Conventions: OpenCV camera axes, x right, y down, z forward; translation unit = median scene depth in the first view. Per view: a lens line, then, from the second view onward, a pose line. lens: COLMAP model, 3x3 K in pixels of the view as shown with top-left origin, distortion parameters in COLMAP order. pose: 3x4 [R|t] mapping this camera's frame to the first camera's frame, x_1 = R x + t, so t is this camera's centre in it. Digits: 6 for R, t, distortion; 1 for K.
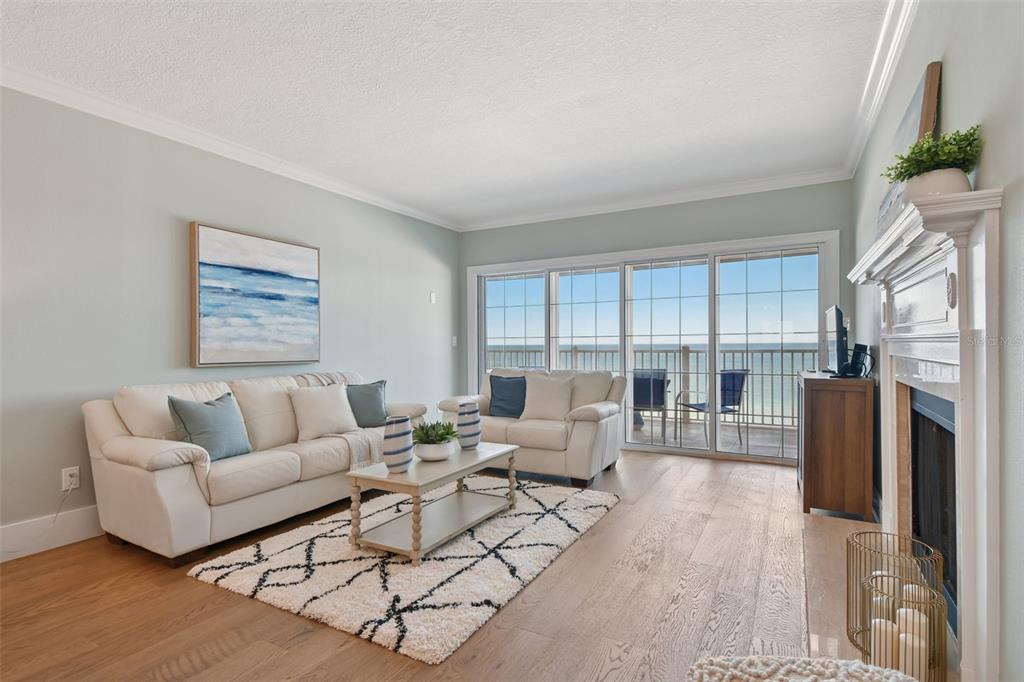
lens RADIAL K [[488.8, 0, 525.3], [0, 488.8, 342.6], [0, 0, 1]] dist [0.039938, 0.000000]
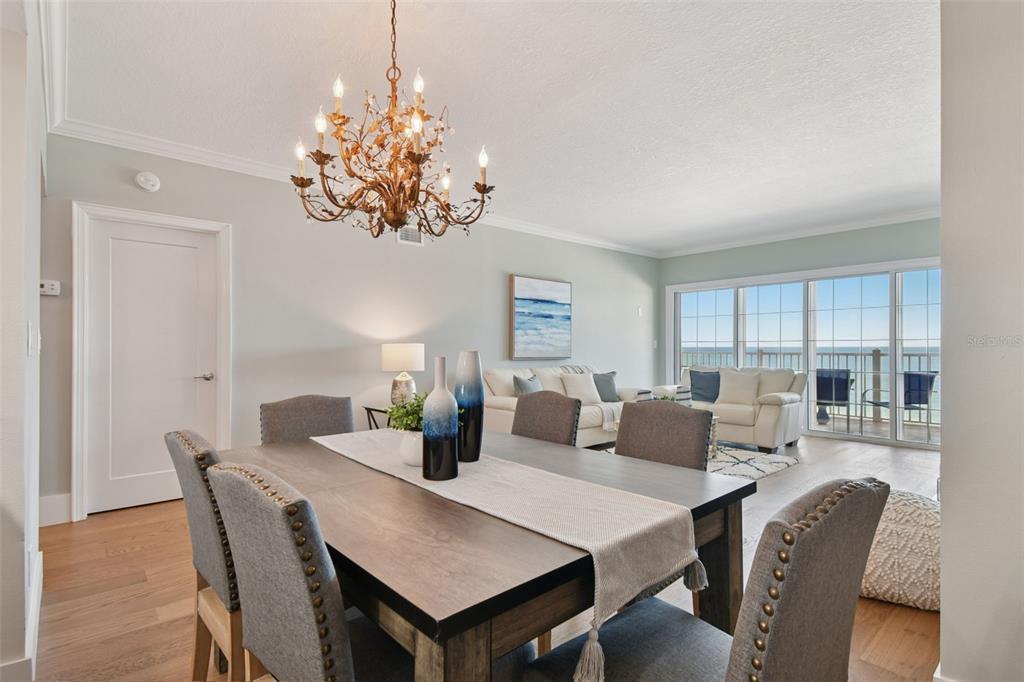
lens RADIAL K [[488.8, 0, 525.3], [0, 488.8, 342.6], [0, 0, 1]] dist [0.039938, 0.000000]
pose [[0.943113, 0.002733, -0.332462, -0.062247], [-0.003350, 0.999994, -0.001285, -0.006665], [0.332456, 0.002326, 0.943116, -0.511282]]
